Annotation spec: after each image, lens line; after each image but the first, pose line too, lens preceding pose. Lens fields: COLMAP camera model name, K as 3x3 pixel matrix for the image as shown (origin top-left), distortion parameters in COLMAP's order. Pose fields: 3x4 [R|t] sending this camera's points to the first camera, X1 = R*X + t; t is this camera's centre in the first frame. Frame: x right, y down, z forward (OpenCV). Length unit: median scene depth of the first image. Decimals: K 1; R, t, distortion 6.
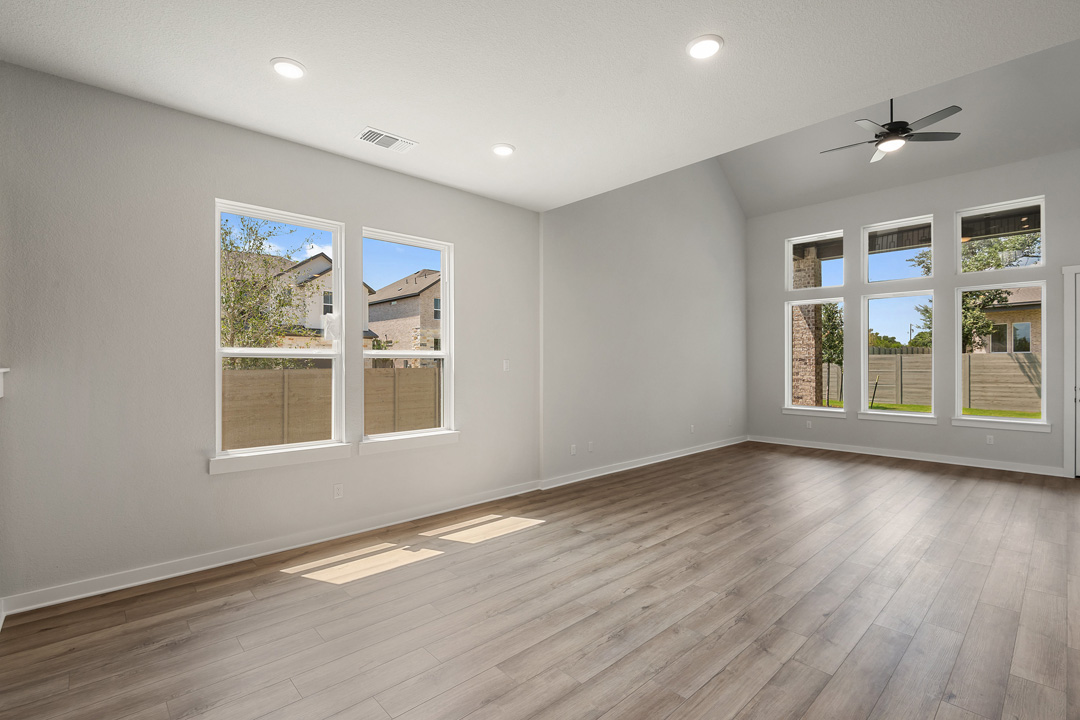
lens RADIAL K [[490.2, 0, 541.5], [0, 490.2, 362.1], [0, 0, 1]] dist [0.001851, -0.007768]
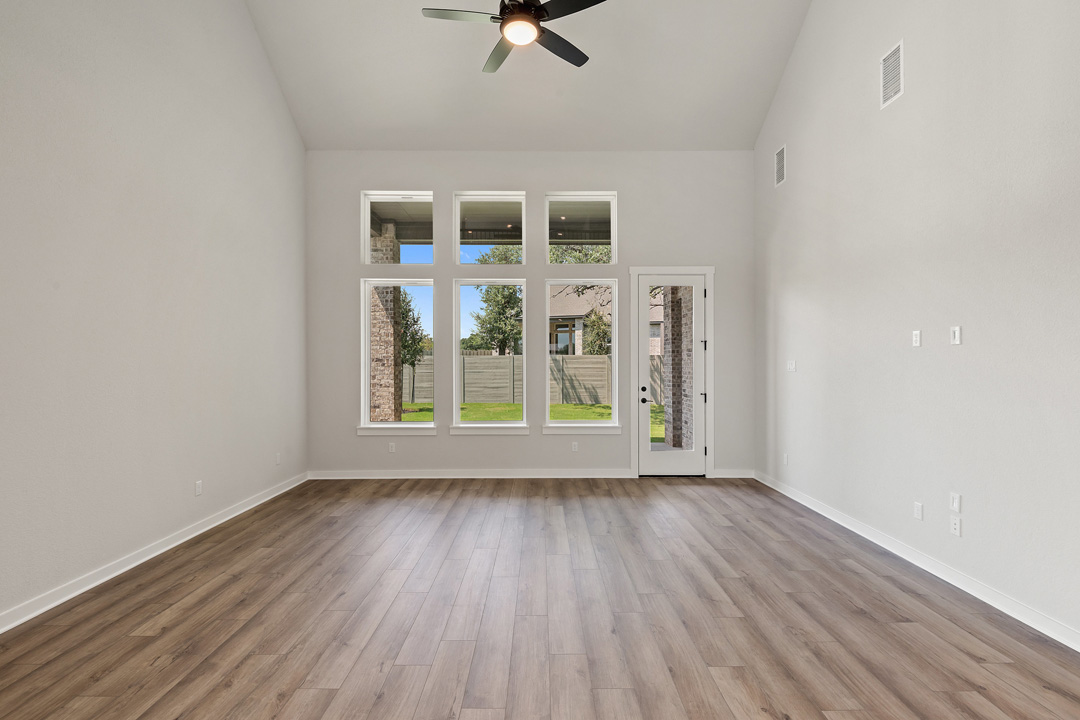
lens RADIAL K [[490.2, 0, 541.5], [0, 490.2, 362.1], [0, 0, 1]] dist [0.001851, -0.007768]
pose [[0.679593, 0.000277, 0.733589, 0.071265], [0.001804, 0.999996, -0.002049, 0.000383], [-0.733587, 0.002716, 0.679590, 0.151066]]
